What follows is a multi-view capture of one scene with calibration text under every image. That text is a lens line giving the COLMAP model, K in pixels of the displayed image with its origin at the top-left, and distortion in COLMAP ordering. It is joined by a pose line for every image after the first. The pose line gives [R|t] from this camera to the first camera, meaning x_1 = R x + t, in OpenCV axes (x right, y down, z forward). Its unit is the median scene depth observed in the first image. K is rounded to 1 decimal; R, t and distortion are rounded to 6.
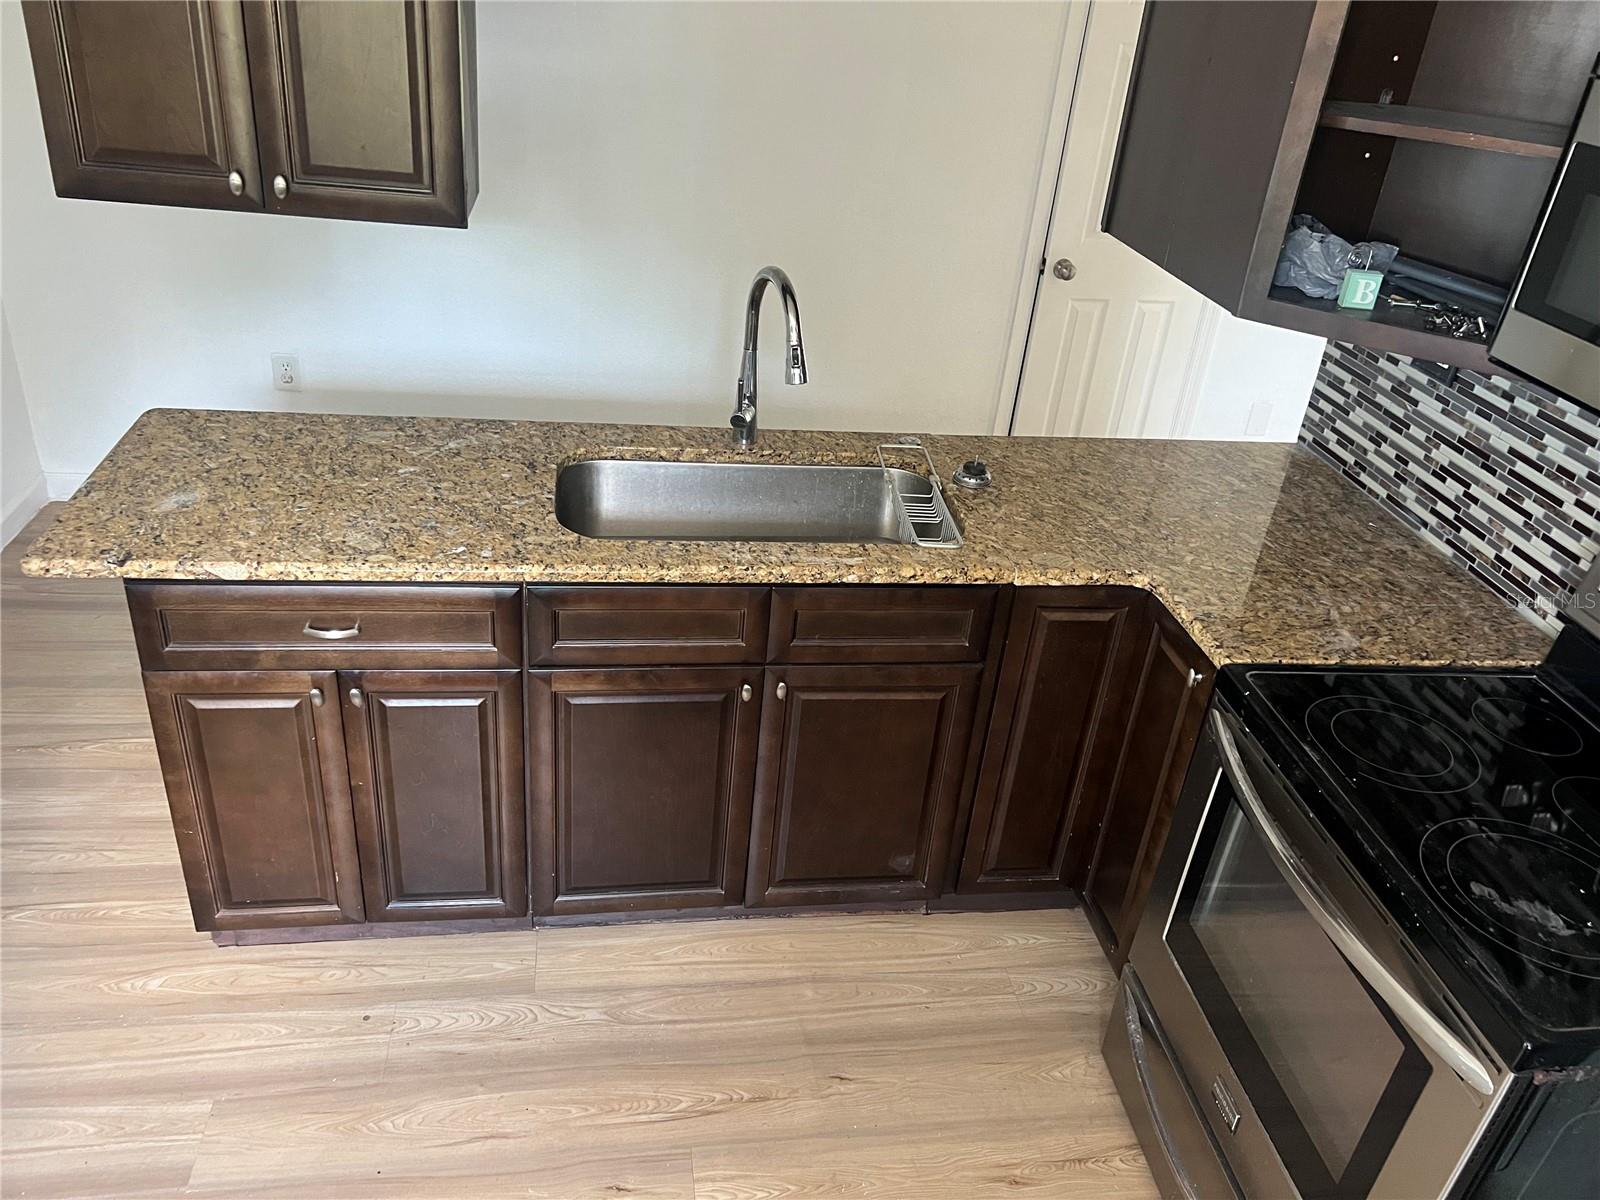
lens RADIAL K [[1201.6, 0, 805.1], [0, 1201.6, 594.9], [0, 0, 1]] dist [0.058590, -0.068309]
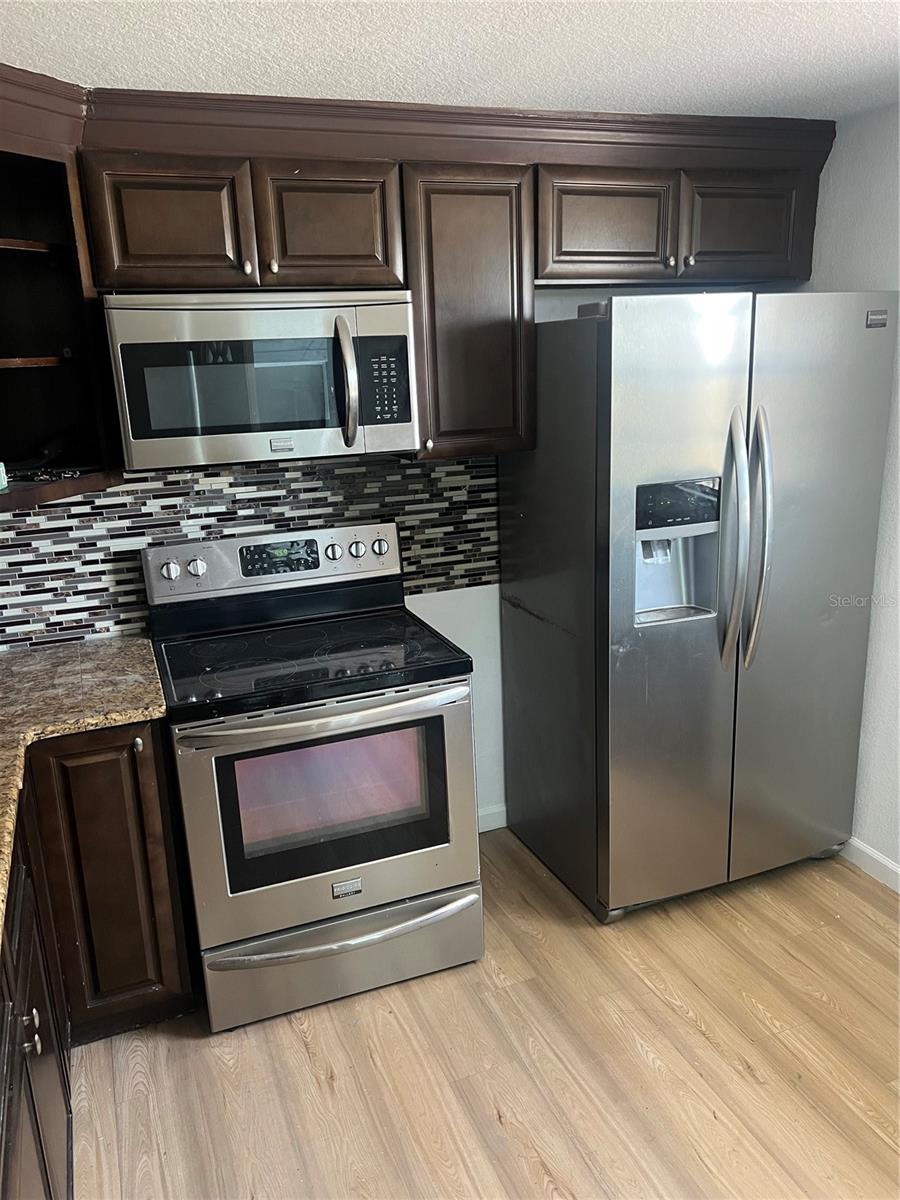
lens RADIAL K [[901.2, 0, 451.9], [0, 901.2, 603.3], [0, 0, 1]] dist [0.058590, -0.068309]
pose [[-0.226687, -0.342052, 0.911928, -0.607980], [0.486515, 0.771354, 0.410263, -0.287147], [-0.843751, 0.536668, -0.008442, 0.591387]]
